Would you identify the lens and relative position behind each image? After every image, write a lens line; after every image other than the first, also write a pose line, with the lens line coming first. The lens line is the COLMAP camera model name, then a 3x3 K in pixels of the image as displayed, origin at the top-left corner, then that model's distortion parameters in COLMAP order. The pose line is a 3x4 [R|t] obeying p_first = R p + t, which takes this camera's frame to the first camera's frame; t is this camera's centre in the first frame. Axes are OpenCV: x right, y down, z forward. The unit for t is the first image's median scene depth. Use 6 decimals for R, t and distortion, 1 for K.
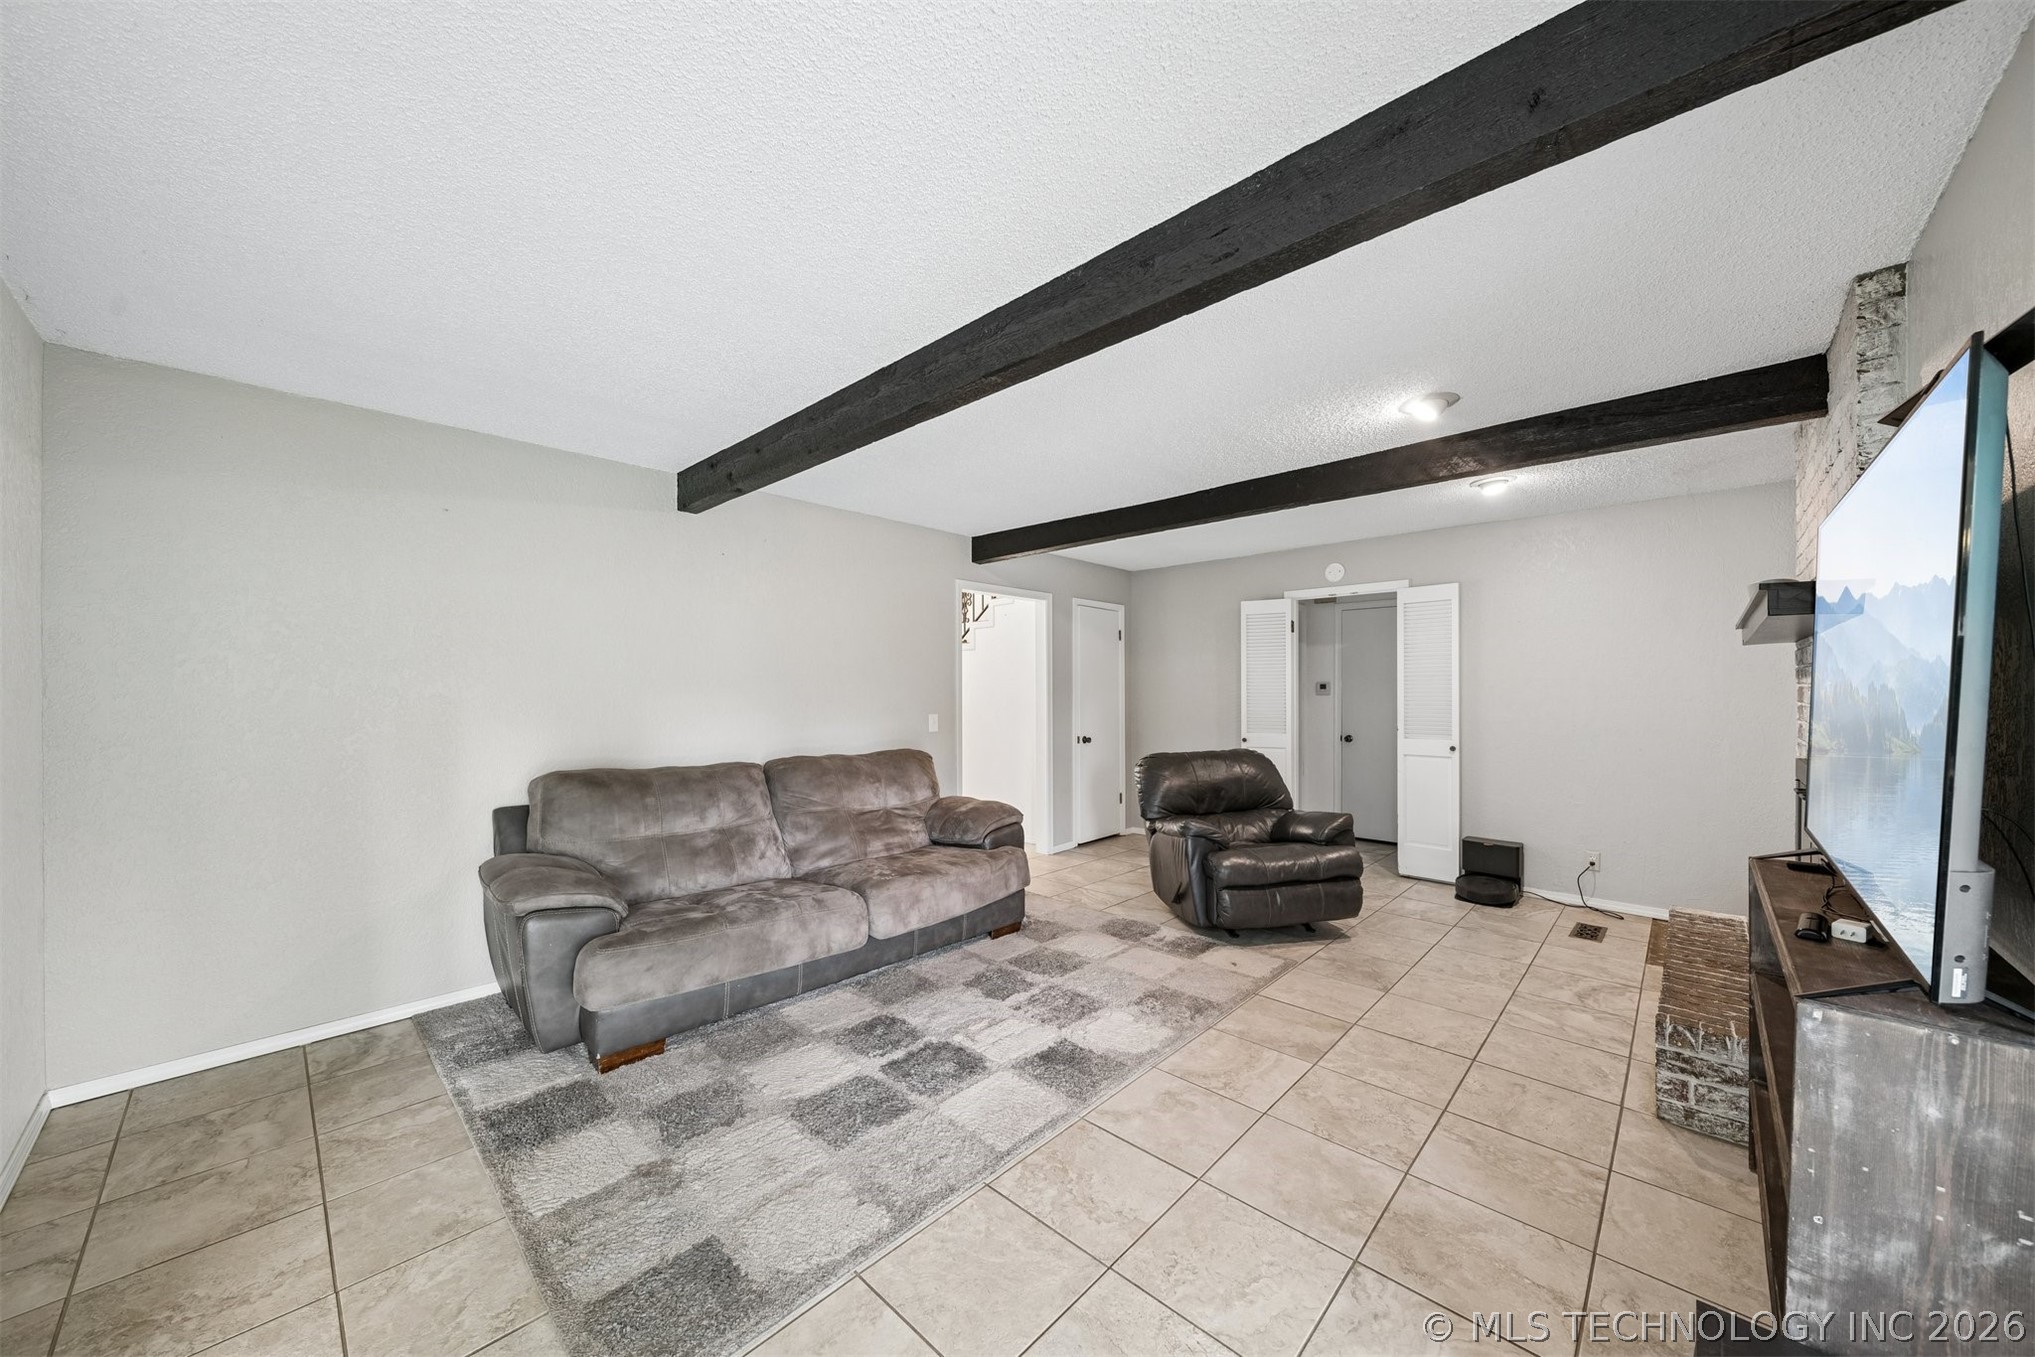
lens RADIAL K [[716.9, 0, 1018.8], [0, 716.9, 690.8], [0, 0, 1]] dist [-0.002838, -0.000836]
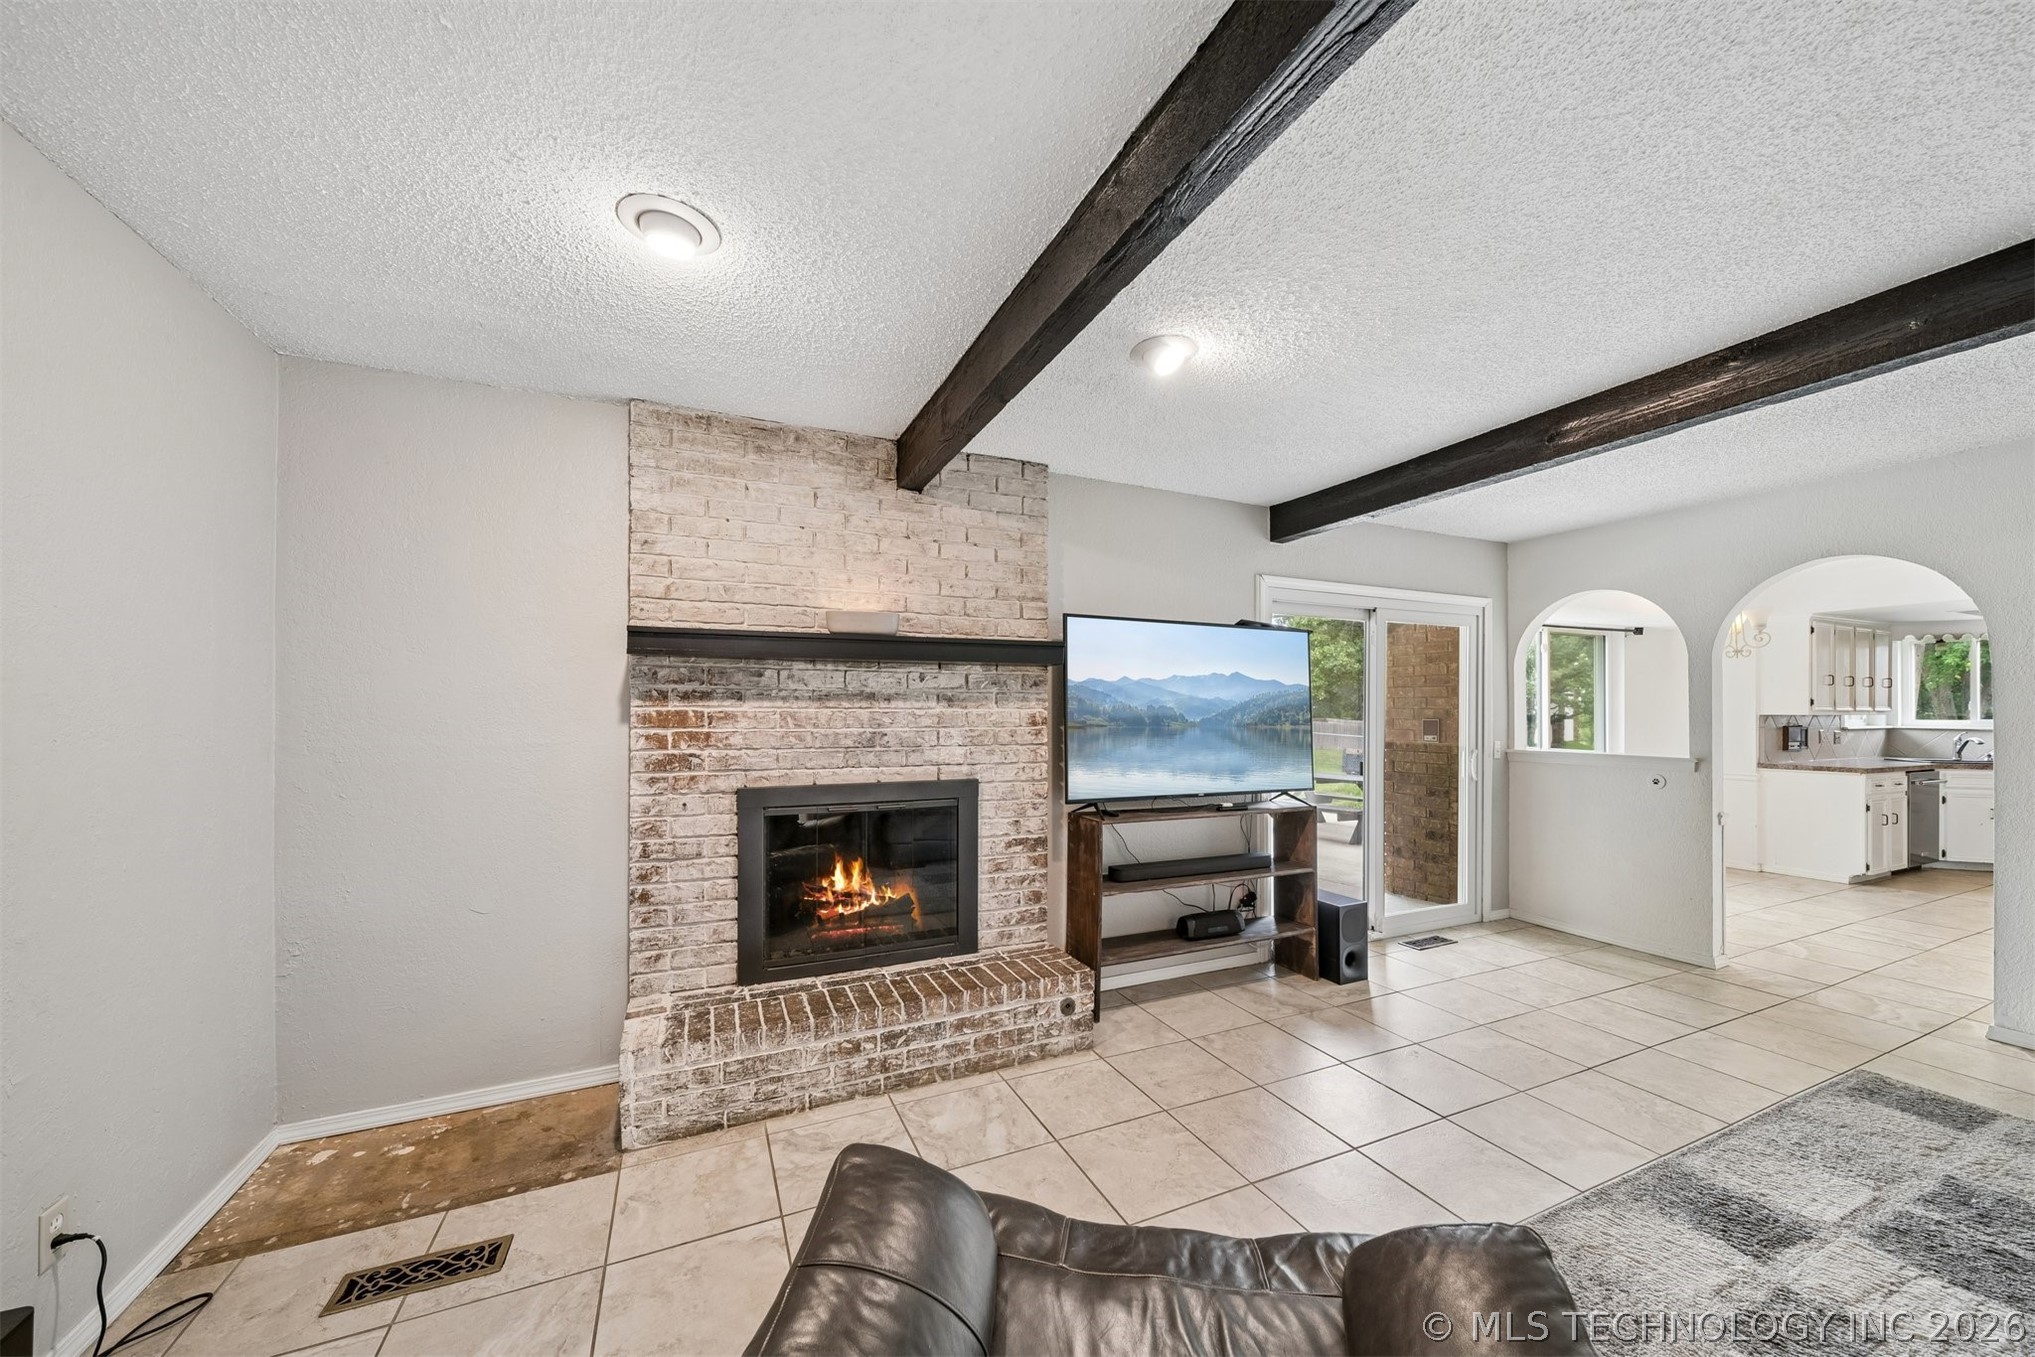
lens RADIAL K [[716.9, 0, 1014.9], [0, 716.9, 714.7], [0, 0, 1]] dist [-0.002838, -0.000836]
pose [[-0.923827, -0.000036, 0.382810, 0.352170], [0.001185, 0.999995, 0.002954, -0.002418], [-0.382808, 0.003182, -0.923822, 1.485878]]
